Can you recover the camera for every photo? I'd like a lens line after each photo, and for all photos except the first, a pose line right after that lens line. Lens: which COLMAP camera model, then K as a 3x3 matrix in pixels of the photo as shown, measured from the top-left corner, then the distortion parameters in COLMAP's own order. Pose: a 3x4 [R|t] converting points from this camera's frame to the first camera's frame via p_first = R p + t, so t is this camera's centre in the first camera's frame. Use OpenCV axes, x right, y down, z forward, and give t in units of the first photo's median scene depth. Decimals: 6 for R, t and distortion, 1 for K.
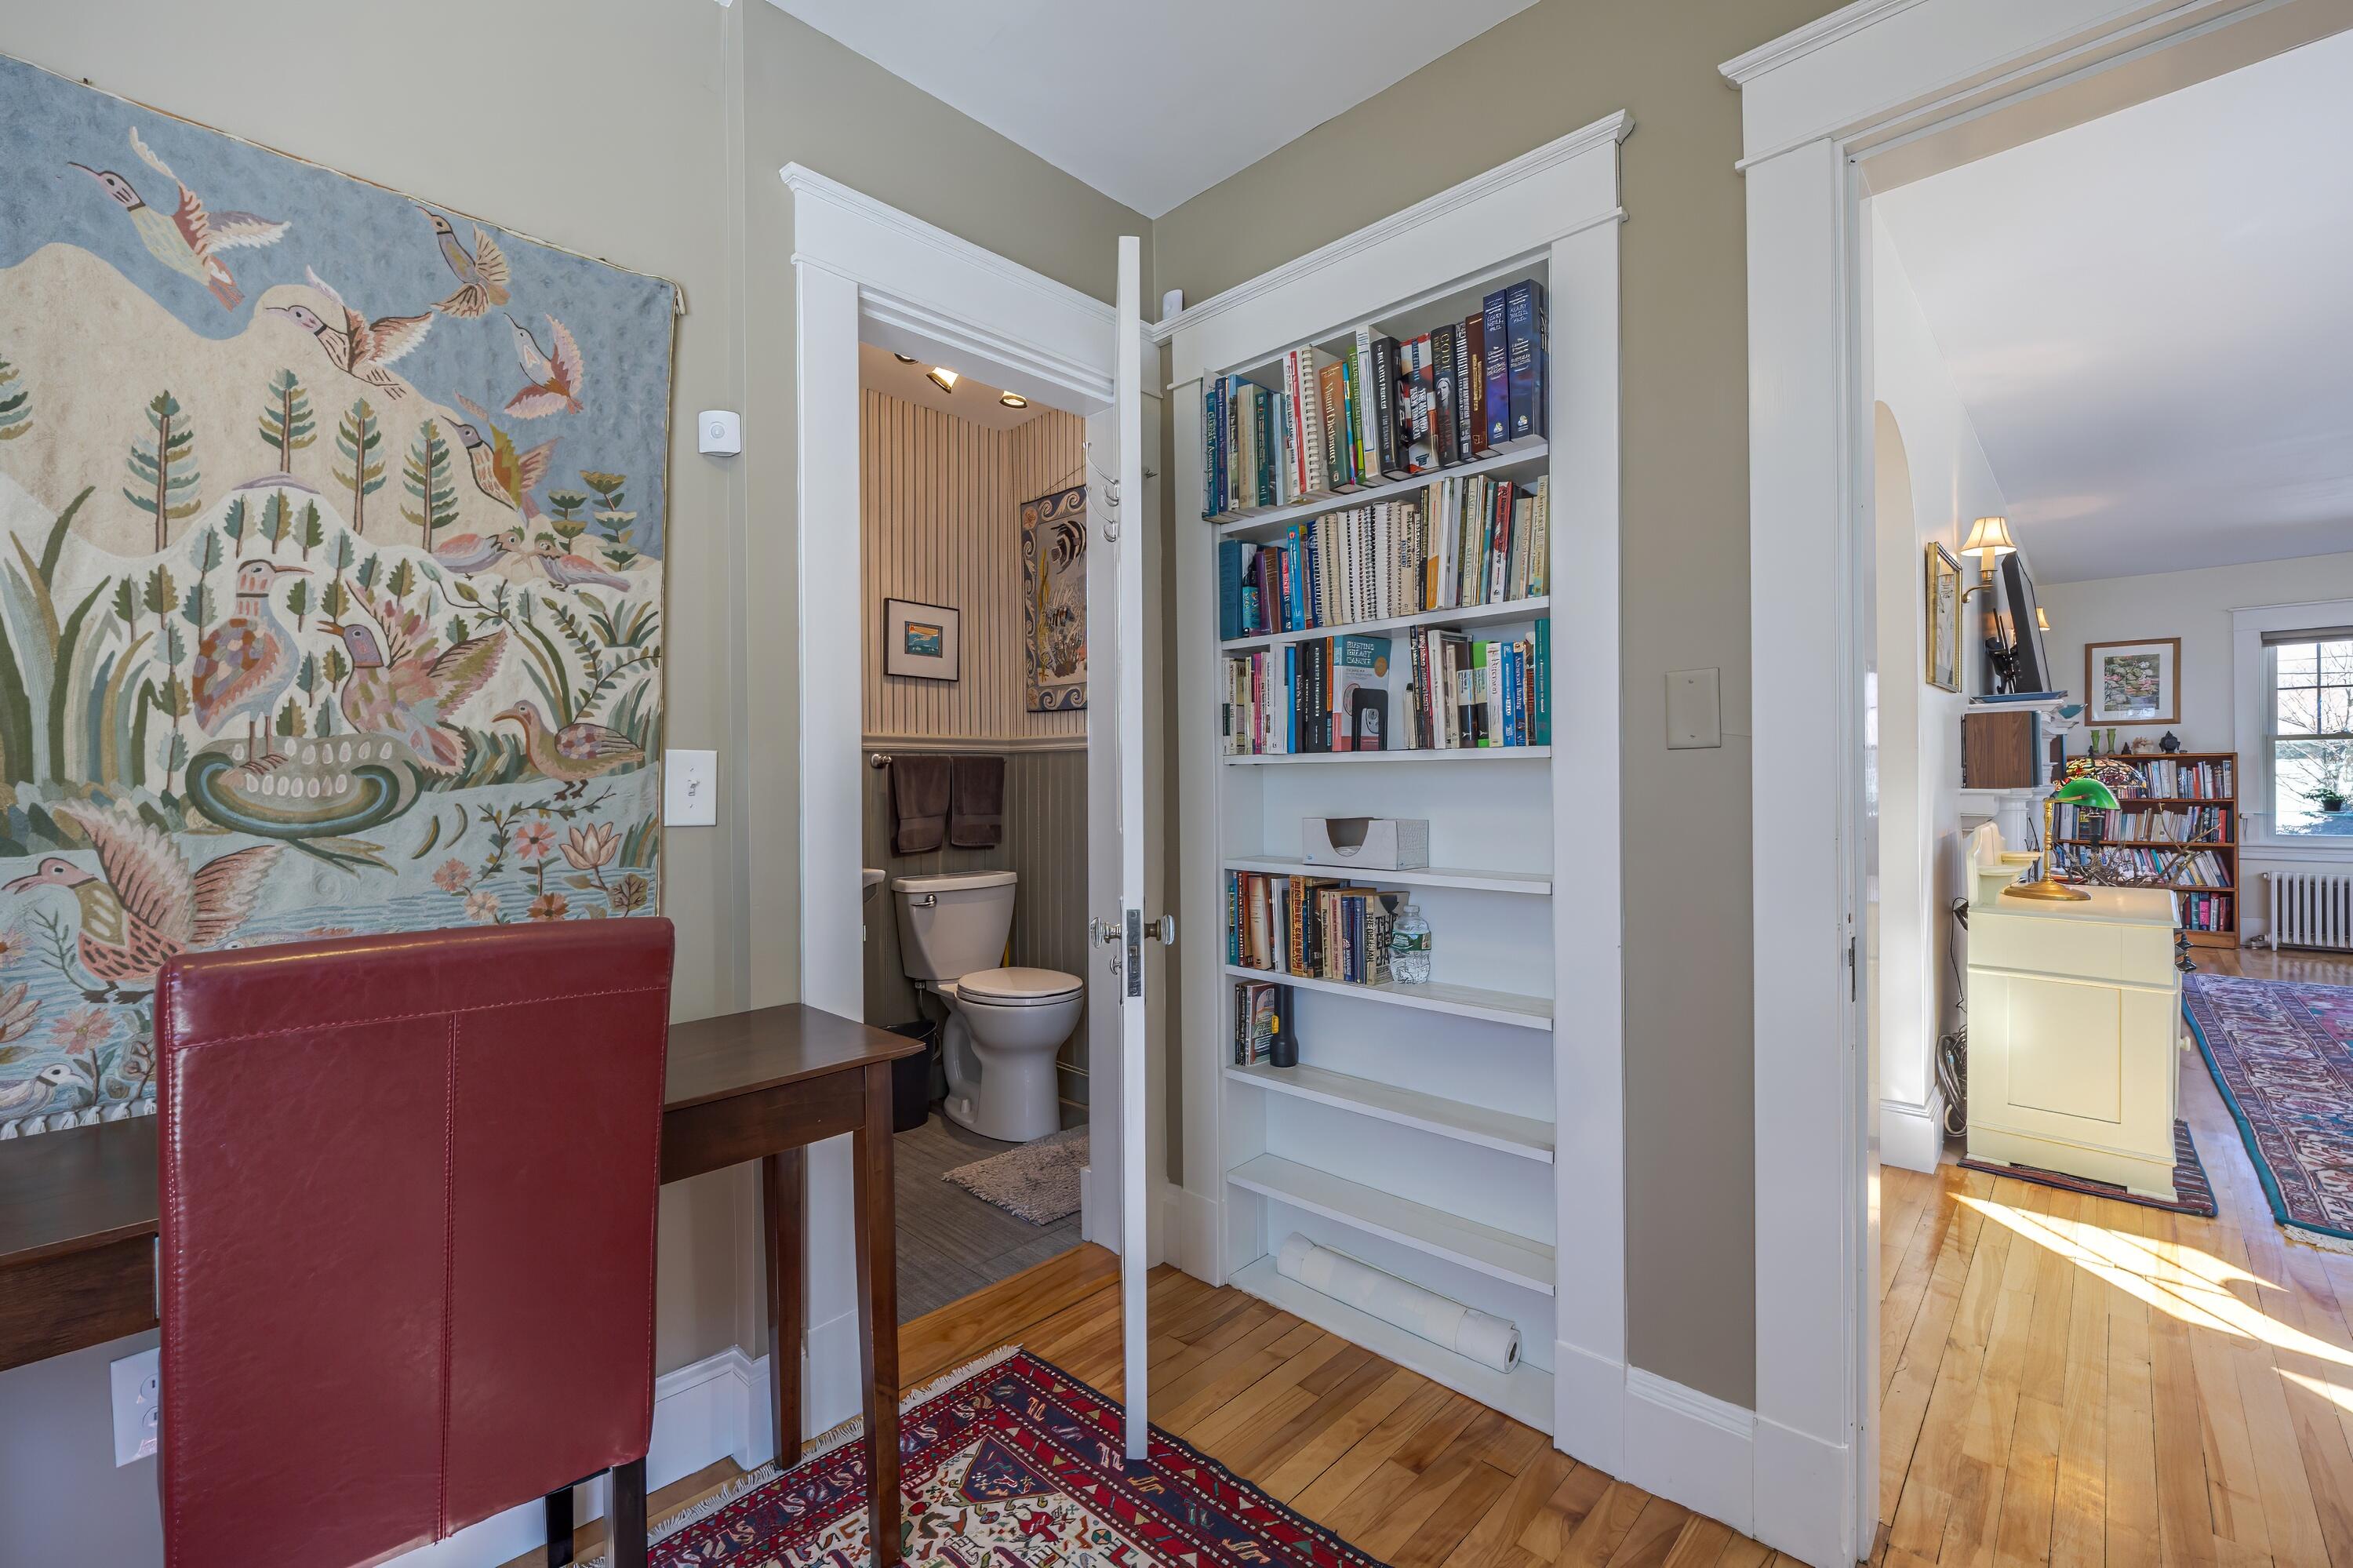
lens RADIAL K [[1005.0, 0, 1167.0], [0, 1005.0, 771.7], [0, 0, 1]] dist [-0.003944, 0.000865]
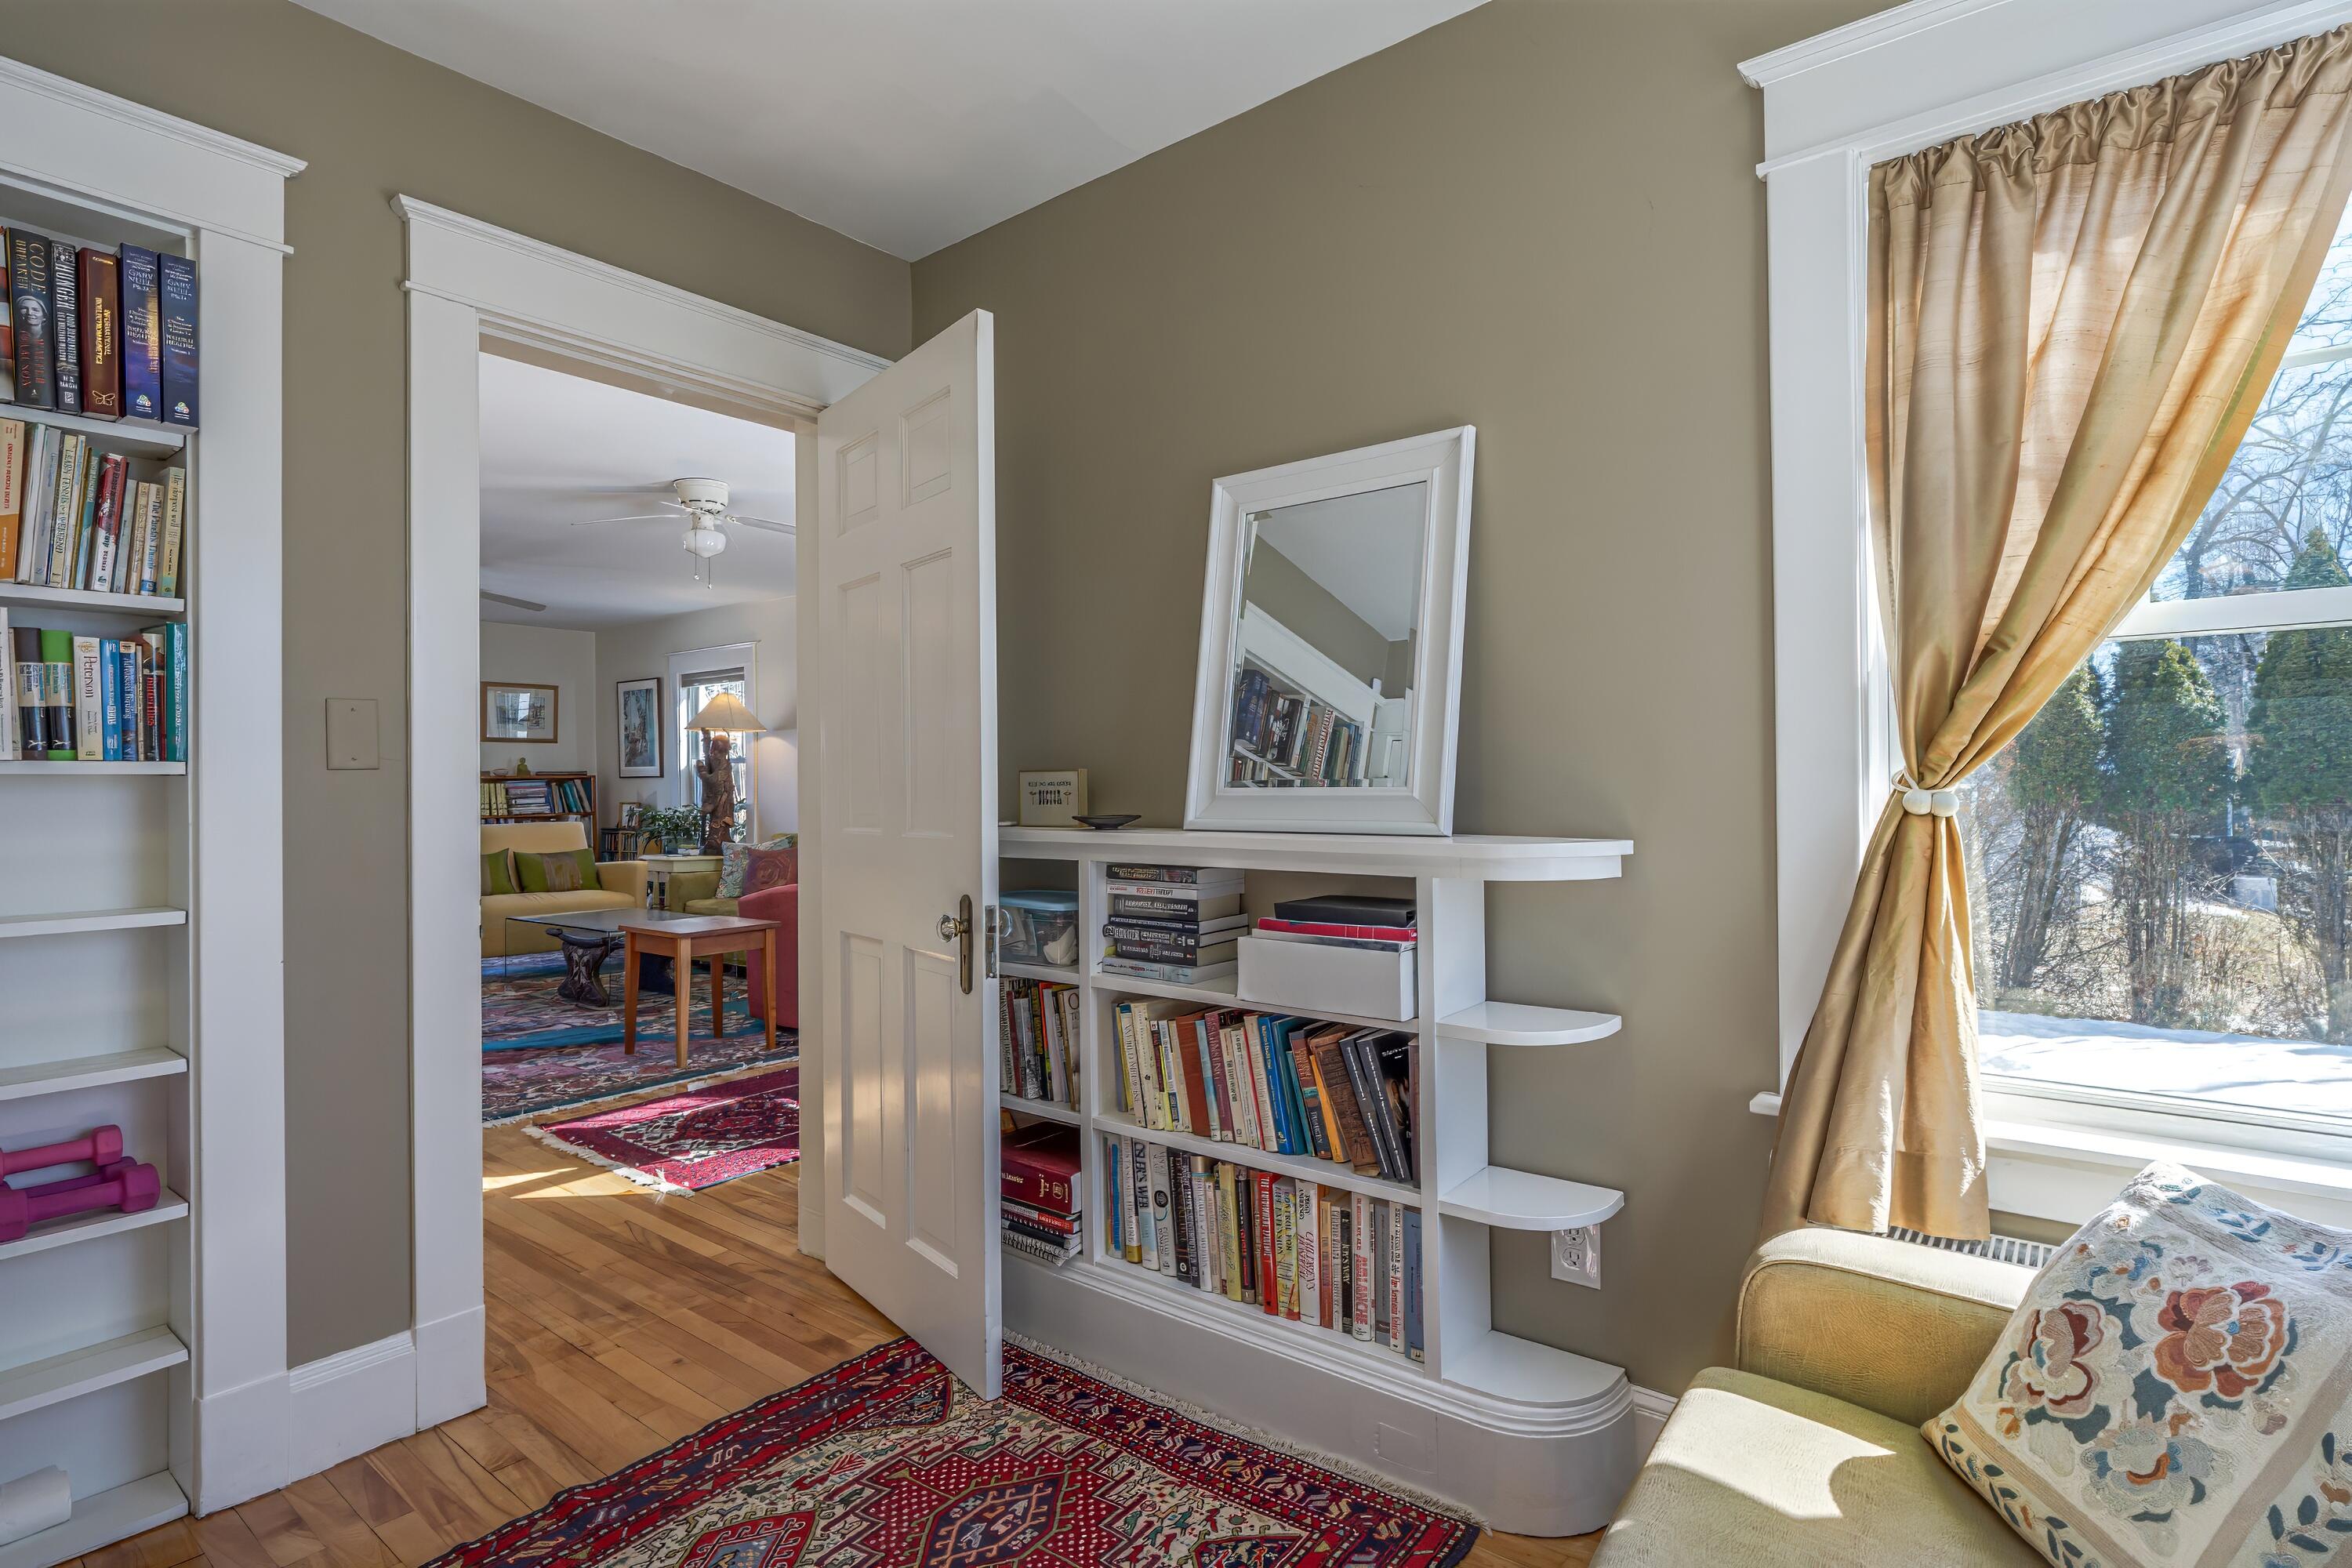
lens RADIAL K [[1163.2, 0, 1193.7], [0, 1163.2, 784.1], [0, 0, 1]] dist [0.003015, 0.000341]
pose [[-0.097208, 0.007893, 0.995233, -0.900871], [0.004918, 0.999960, -0.007450, 0.008153], [-0.995252, 0.004170, -0.097243, 0.213524]]
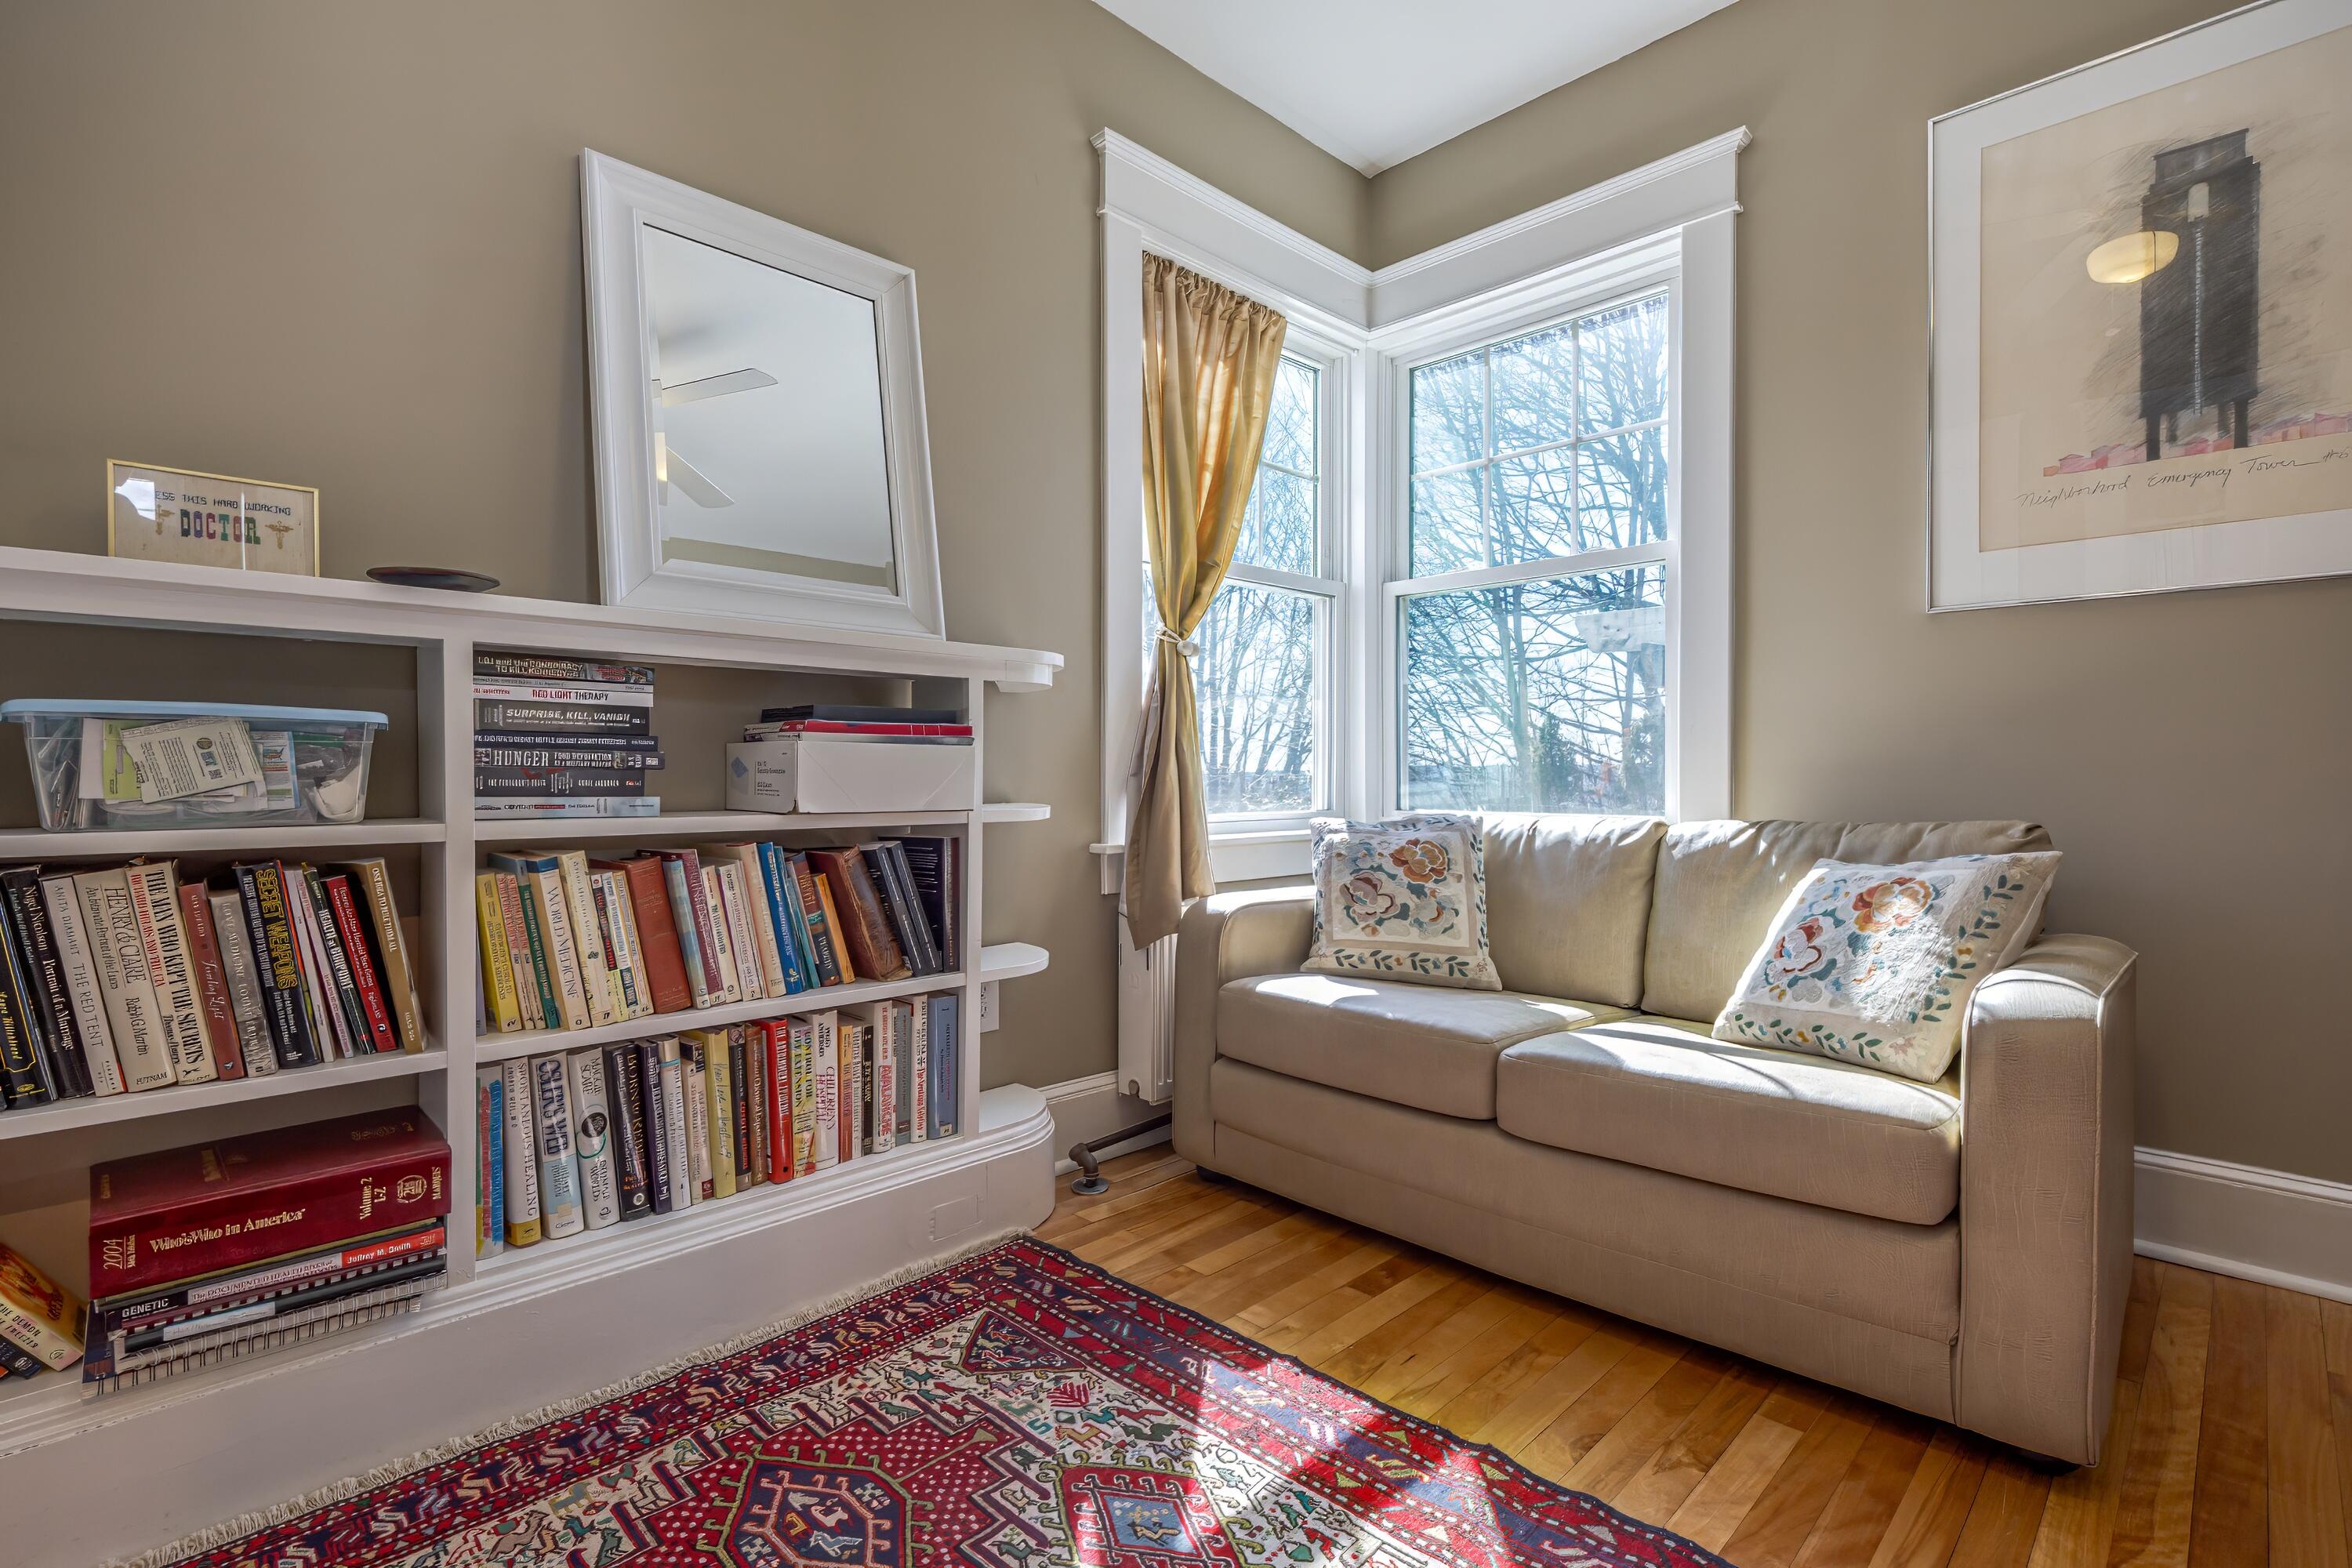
lens RADIAL K [[1085.8, 0, 1171.3], [0, 1085.8, 775.7], [0, 0, 1]] dist [-0.002973, 0.002080]
pose [[-0.999524, 0.005735, 0.030313, 0.048069], [0.005618, 0.999976, -0.003942, 0.219851], [-0.030335, -0.003770, -0.999533, 1.102943]]
